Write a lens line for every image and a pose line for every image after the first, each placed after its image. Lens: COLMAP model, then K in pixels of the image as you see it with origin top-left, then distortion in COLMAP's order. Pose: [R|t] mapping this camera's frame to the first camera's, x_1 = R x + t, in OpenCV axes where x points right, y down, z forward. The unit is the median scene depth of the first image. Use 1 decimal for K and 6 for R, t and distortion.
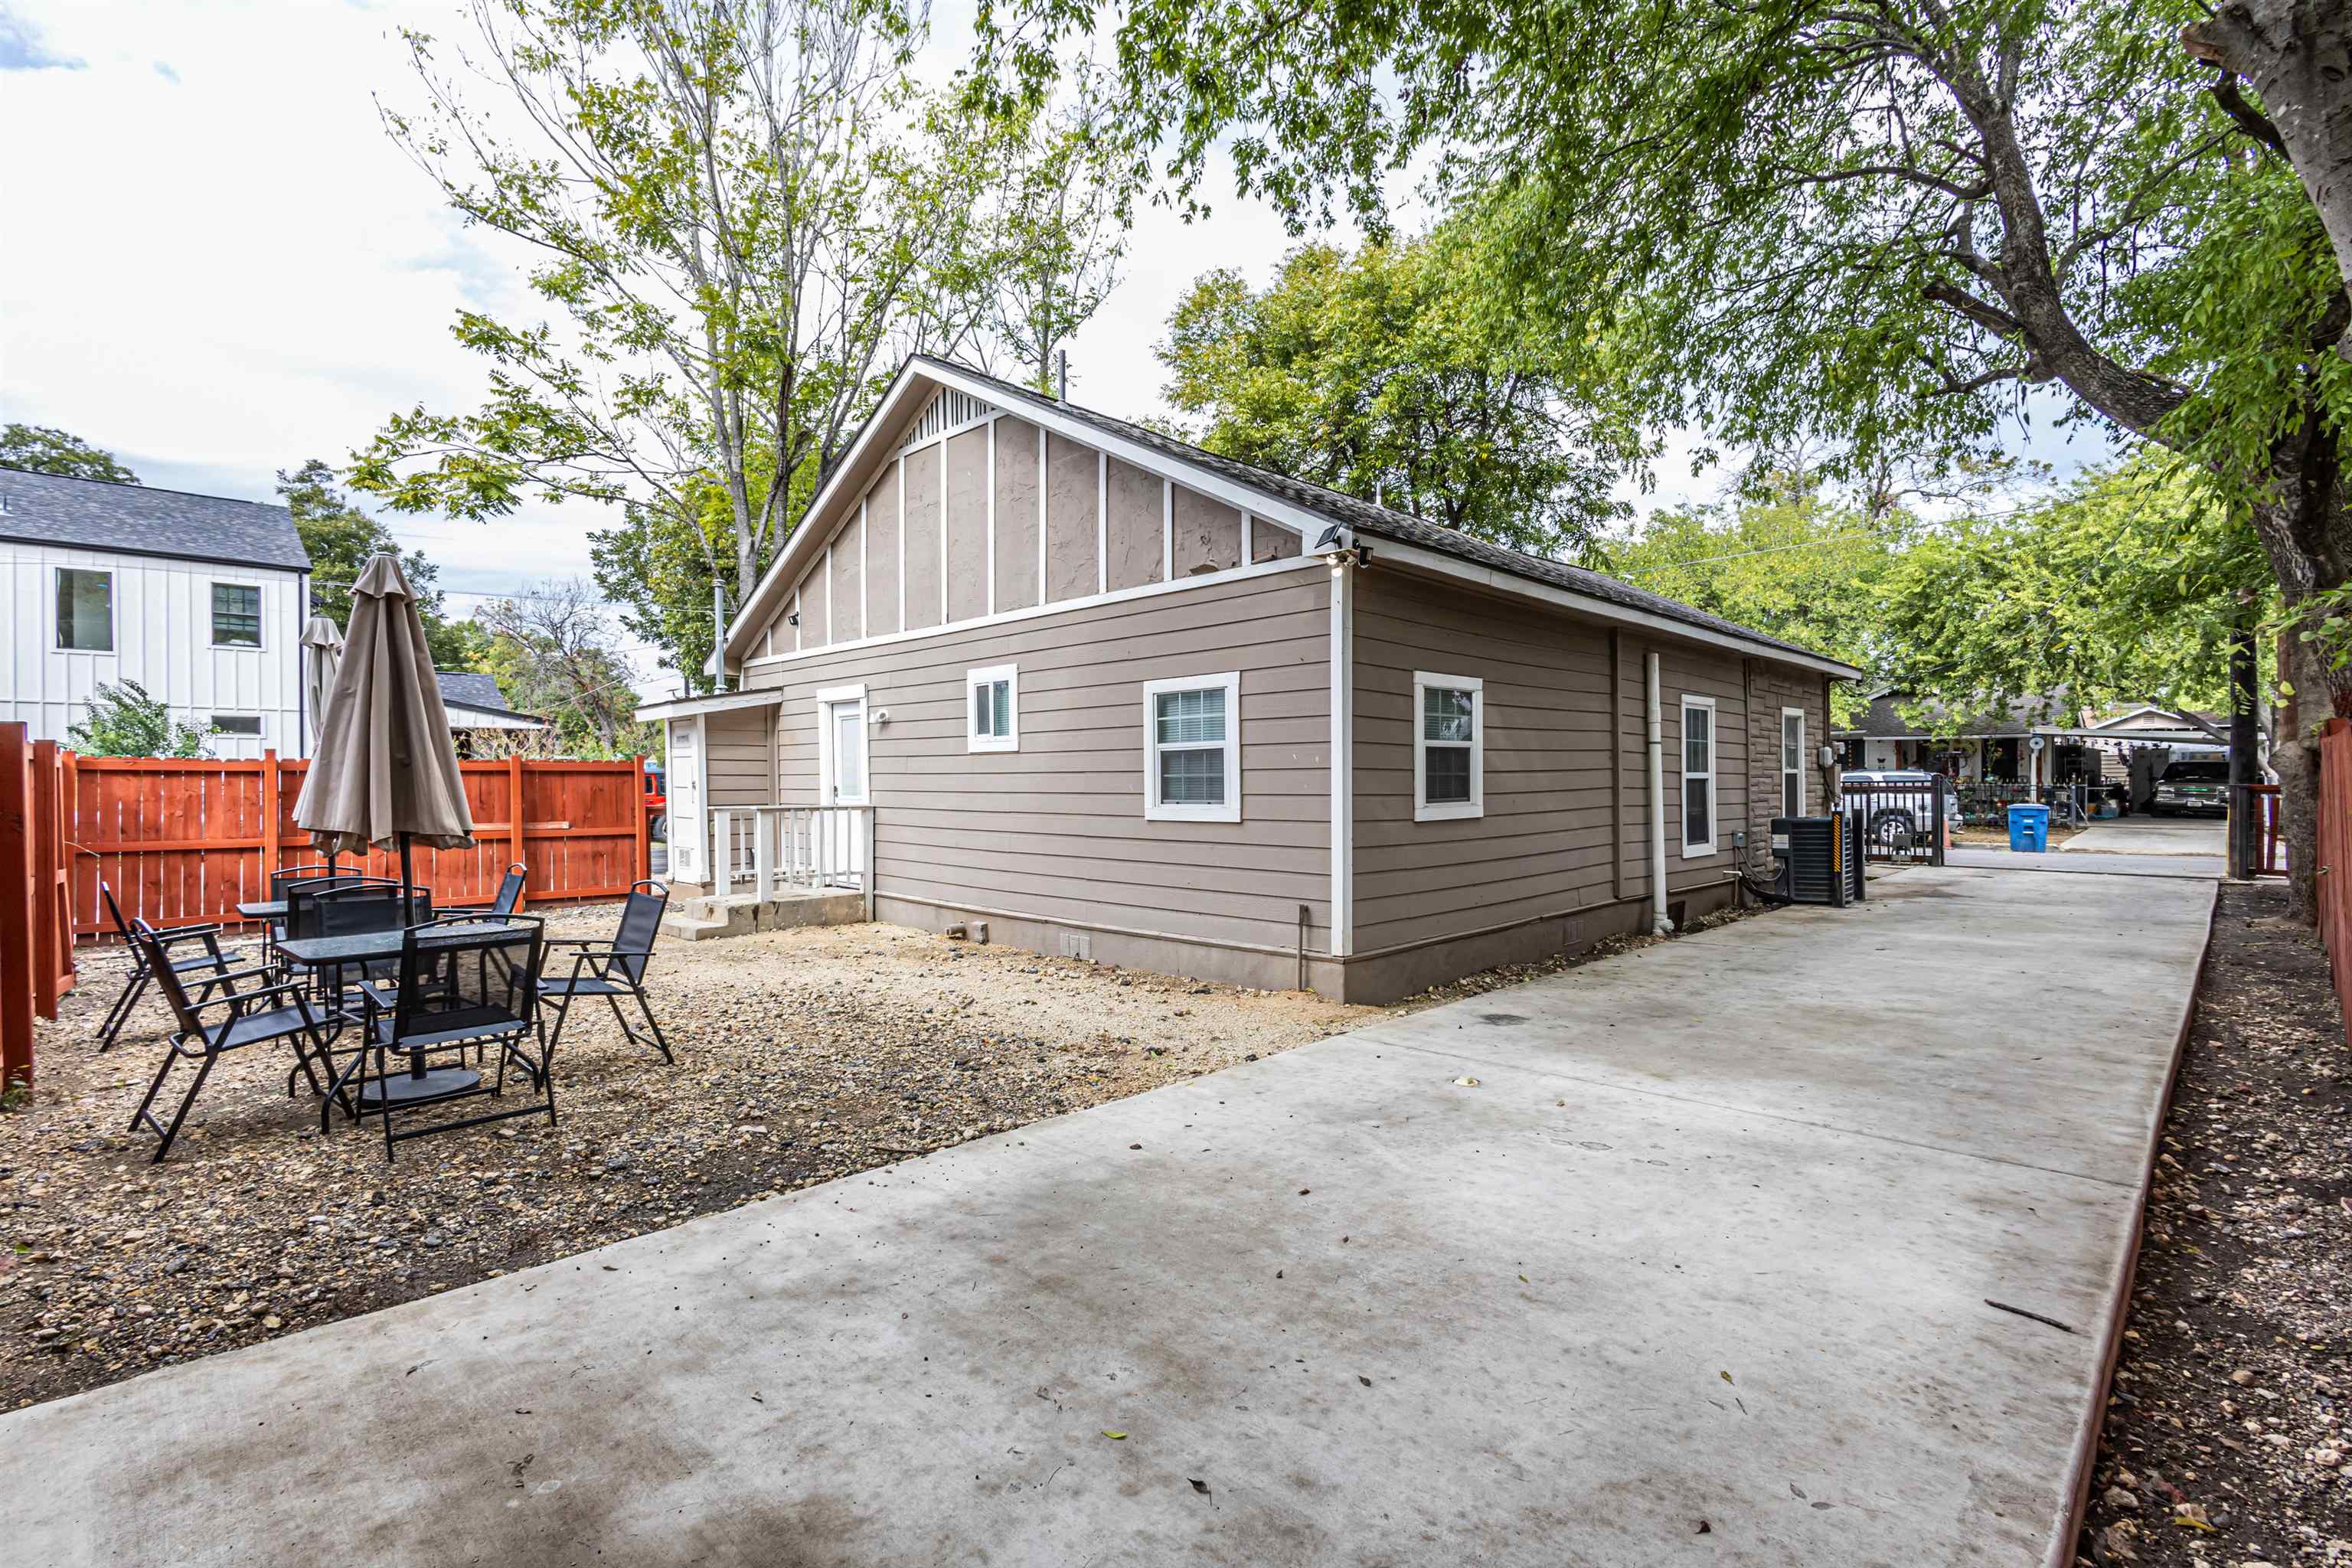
lens RADIAL K [[1096.1, 0, 1176.2], [0, 1096.1, 787.8], [0, 0, 1]] dist [0.003003, 0.000346]
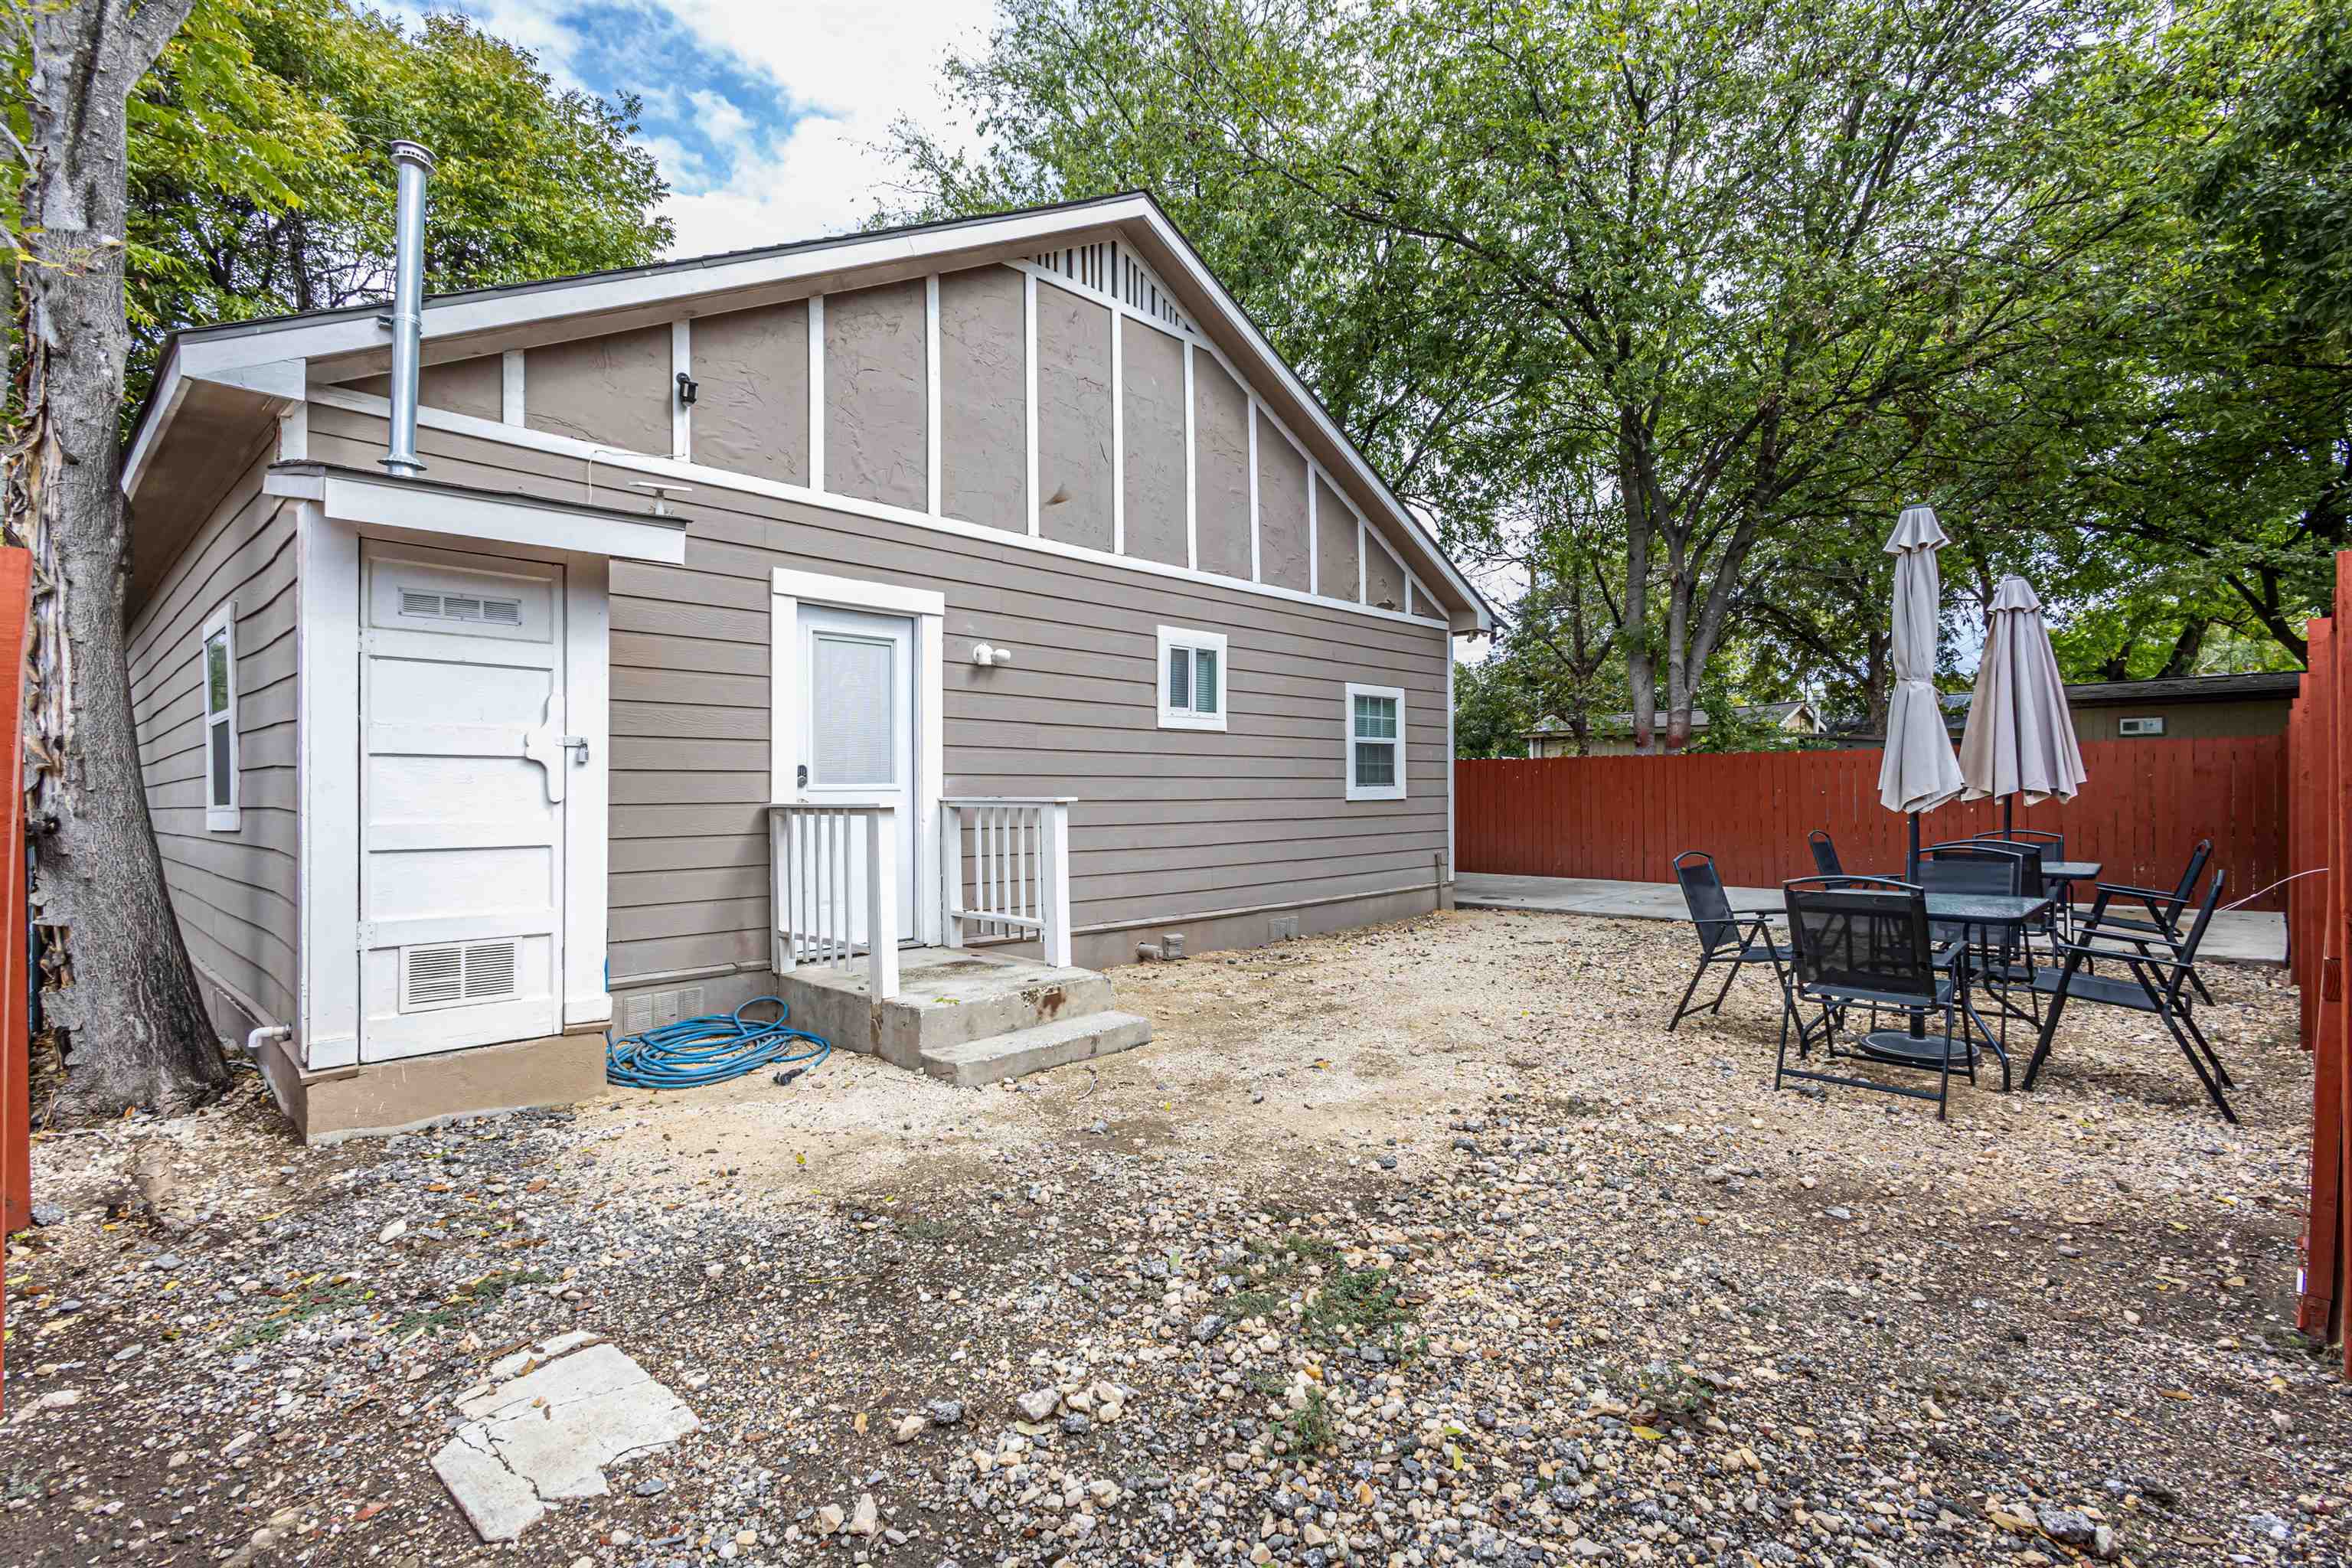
lens RADIAL K [[1096.1, 0, 1176.6], [0, 1096.1, 783.9], [0, 0, 1]] dist [0.003003, 0.000346]
pose [[-0.013352, -0.002787, 0.999907, -1.058686], [-0.004421, 0.999987, 0.002729, 0.008036], [-0.999901, -0.004384, -0.013364, 1.054229]]
